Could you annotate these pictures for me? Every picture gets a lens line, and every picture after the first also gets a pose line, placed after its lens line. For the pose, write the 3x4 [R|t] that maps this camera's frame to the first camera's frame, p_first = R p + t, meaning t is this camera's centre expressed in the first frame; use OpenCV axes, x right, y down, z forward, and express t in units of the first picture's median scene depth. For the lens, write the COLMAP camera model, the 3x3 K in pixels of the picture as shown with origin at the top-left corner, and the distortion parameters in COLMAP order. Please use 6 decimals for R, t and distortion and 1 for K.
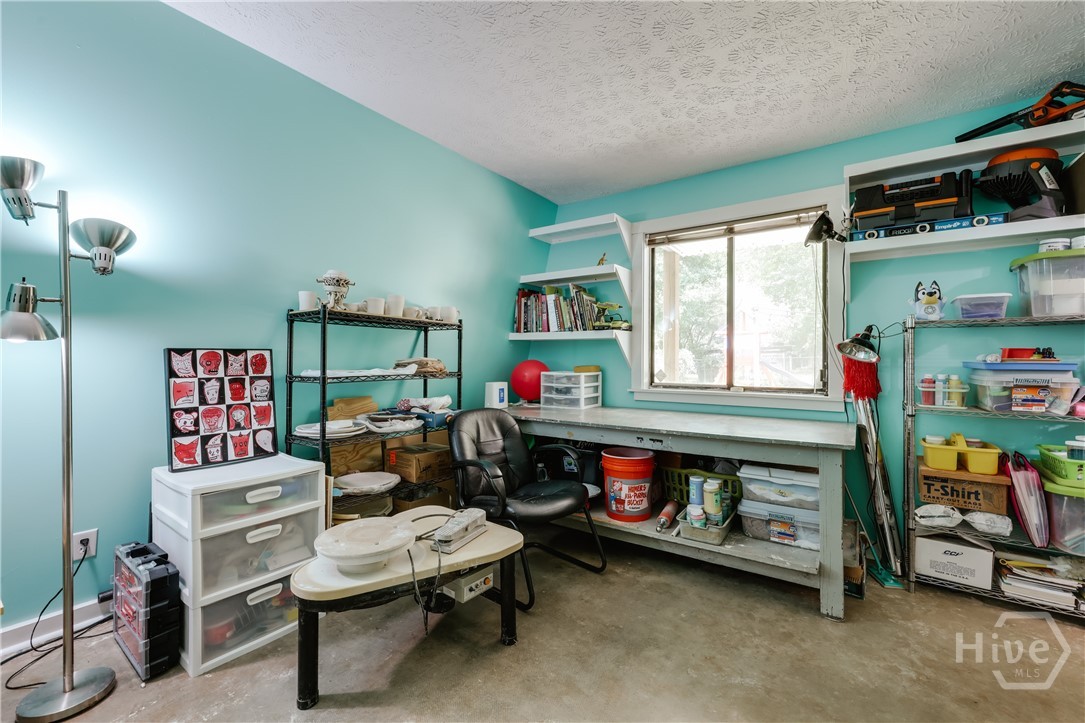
lens RADIAL K [[448.7, 0, 544.5], [0, 448.7, 363.8], [0, 0, 1]] dist [0.000468, -0.000102]
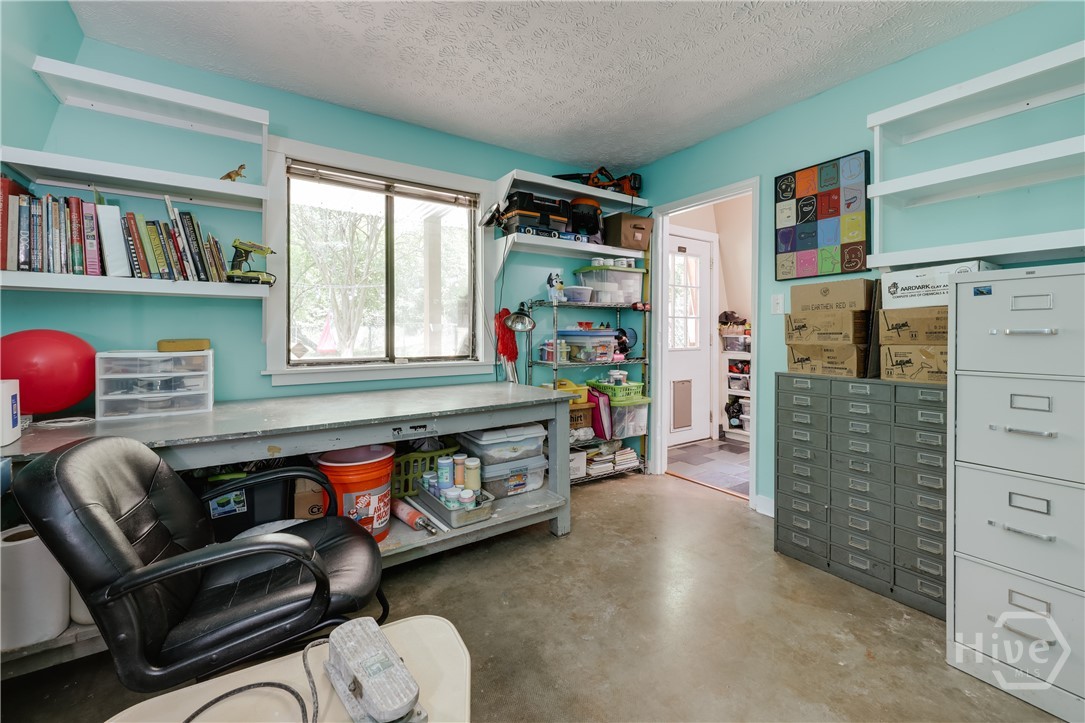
lens RADIAL K [[448.7, 0, 536.1], [0, 448.7, 340.5], [0, 0, 1]] dist [0.000468, -0.000102]
pose [[0.357474, -0.021563, 0.933674, -0.494130], [0.010315, 0.999764, 0.019140, -0.001567], [-0.933866, 0.002789, 0.357611, 0.568657]]
